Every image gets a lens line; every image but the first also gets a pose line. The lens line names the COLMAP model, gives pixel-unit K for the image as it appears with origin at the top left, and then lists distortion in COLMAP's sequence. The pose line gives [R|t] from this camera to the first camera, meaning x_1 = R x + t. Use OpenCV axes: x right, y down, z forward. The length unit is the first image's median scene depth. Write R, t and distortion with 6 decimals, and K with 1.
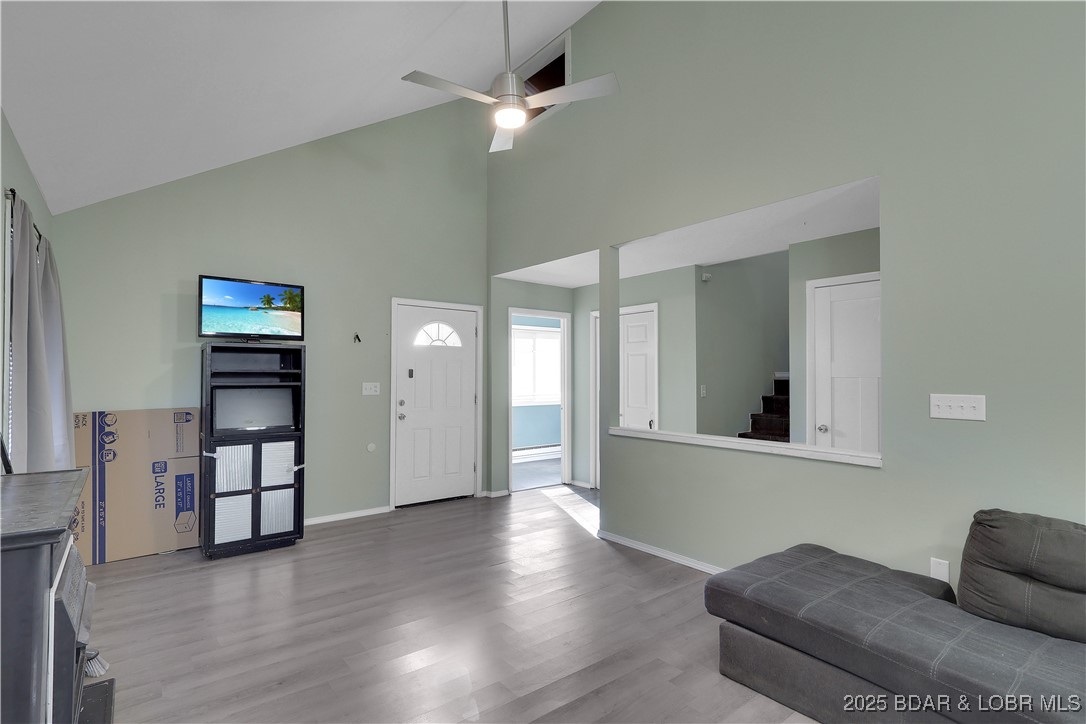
lens RADIAL K [[530.5, 0, 542.8], [0, 530.5, 363.5], [0, 0, 1]] dist [0.007183, 0.000431]
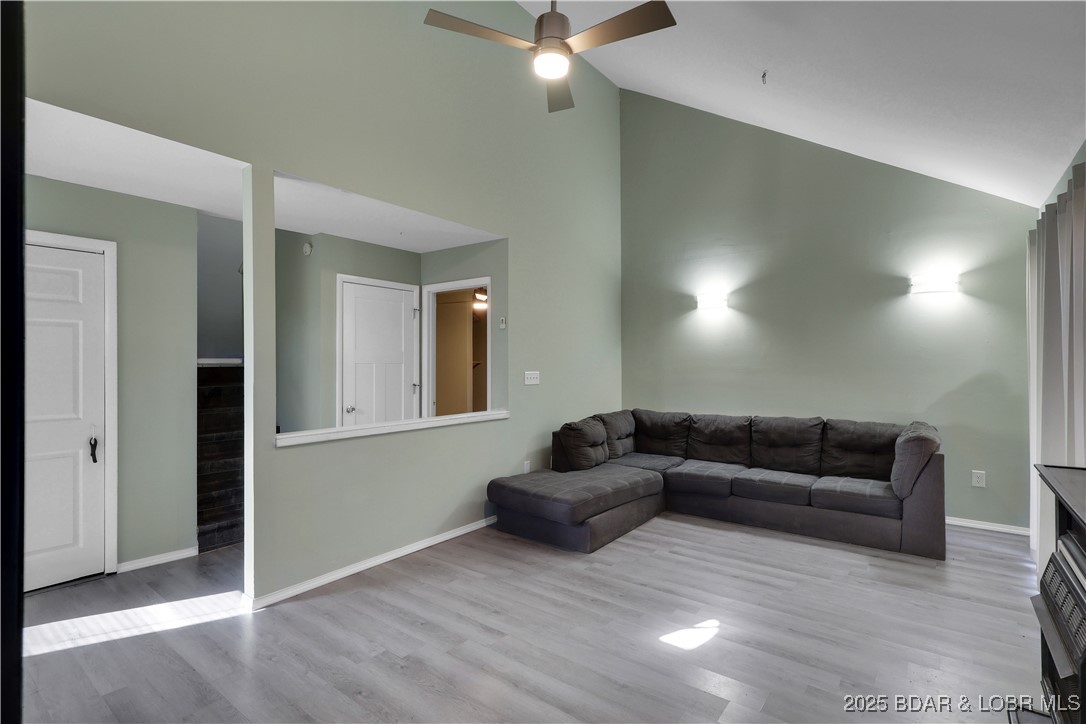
lens RADIAL K [[530.5, 0, 542.7], [0, 530.5, 364.7], [0, 0, 1]] dist [0.007183, 0.000431]
pose [[-0.242861, -0.000883, 0.970061, -0.723215], [-0.017240, 0.999846, -0.003406, 0.027715], [-0.969908, -0.017552, -0.242838, 0.976263]]
